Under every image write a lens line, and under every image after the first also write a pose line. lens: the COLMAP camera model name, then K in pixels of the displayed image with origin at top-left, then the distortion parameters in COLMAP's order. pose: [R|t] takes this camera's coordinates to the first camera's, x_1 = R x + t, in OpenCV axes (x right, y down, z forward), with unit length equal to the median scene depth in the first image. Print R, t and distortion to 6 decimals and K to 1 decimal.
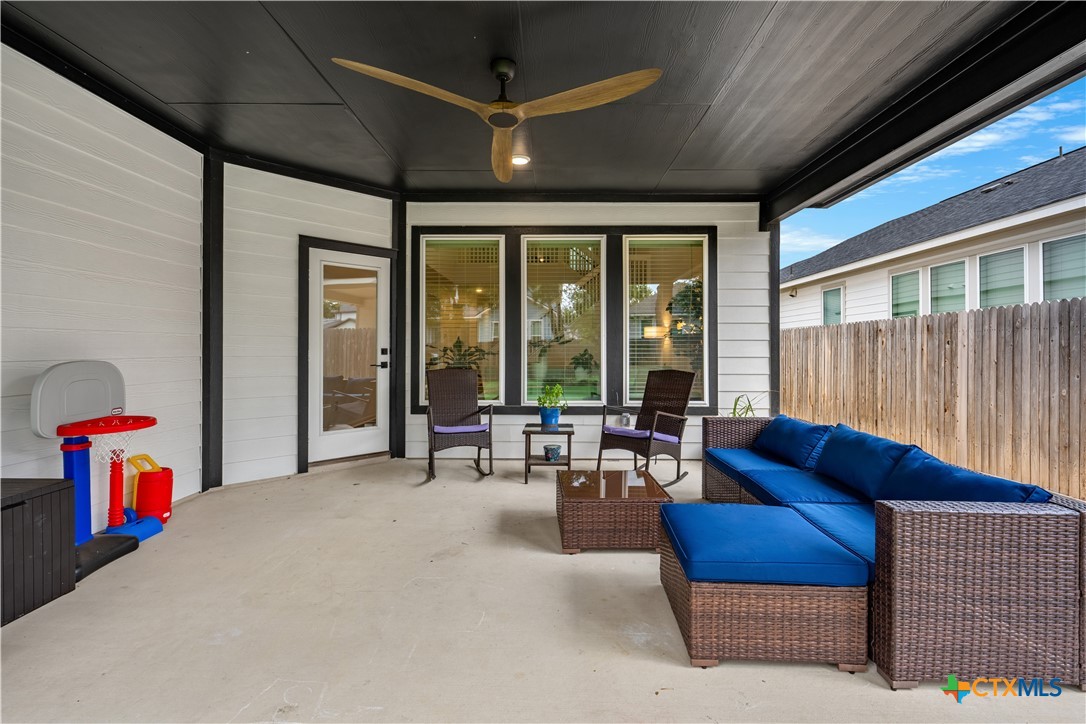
lens RADIAL K [[464.1, 0, 543.5], [0, 464.1, 351.8], [0, 0, 1]] dist [0.000479, 0.000039]
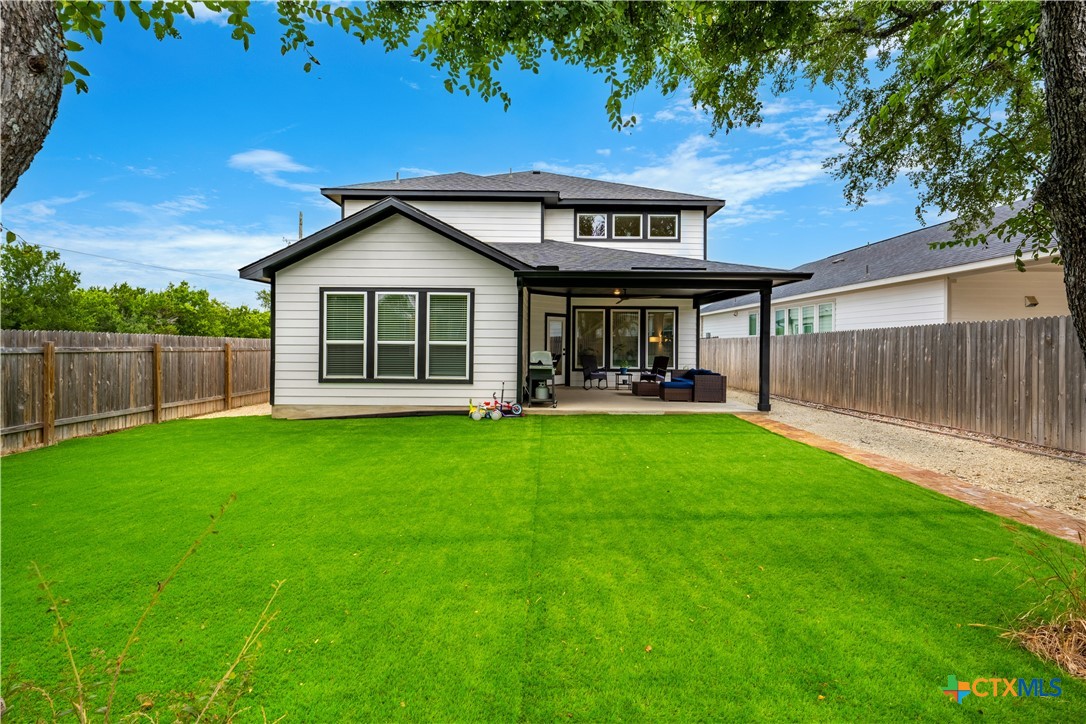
lens RADIAL K [[485.9, 0, 542.4], [0, 485.9, 343.8], [0, 0, 1]] dist [-0.000646, -0.000007]
pose [[0.999652, 0.005929, 0.025720, -0.546736], [-0.005957, 0.999982, 0.001030, -0.038948], [-0.025714, -0.001183, 0.999669, -1.992277]]
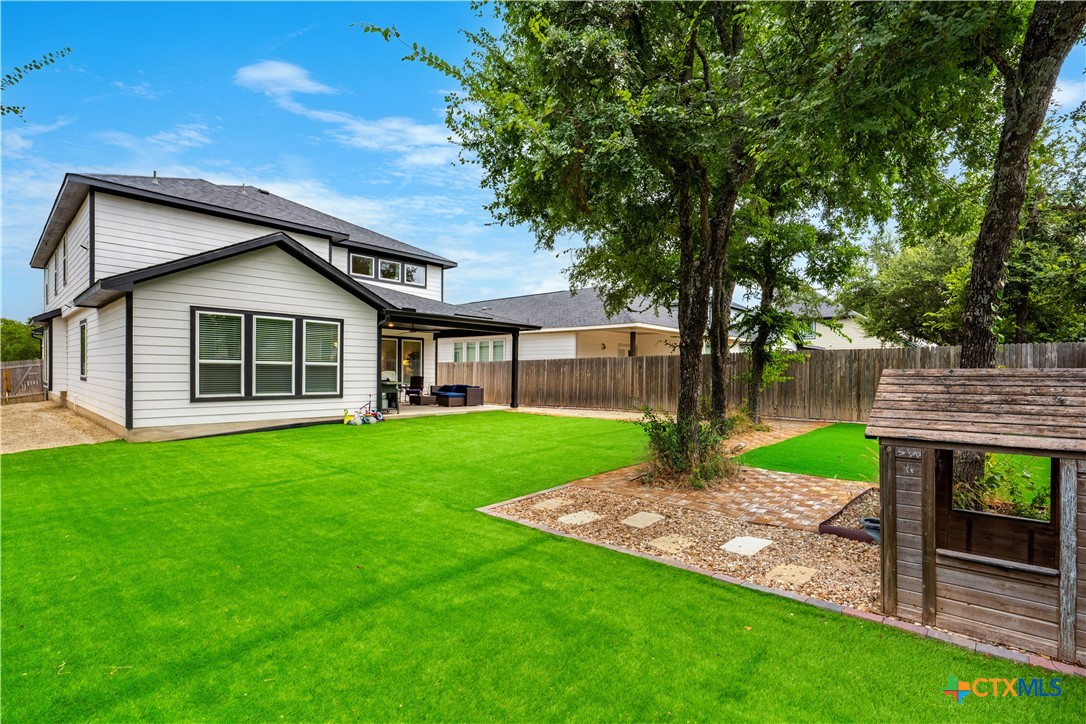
lens RADIAL K [[506.9, 0, 541.1], [0, 506.9, 376.2], [0, 0, 1]] dist [0.000387, 0.000038]
pose [[0.662493, 0.000536, 0.749068, -2.061688], [-0.010688, 0.999905, 0.008737, -0.009565], [-0.748992, -0.013795, 0.662435, -2.423192]]
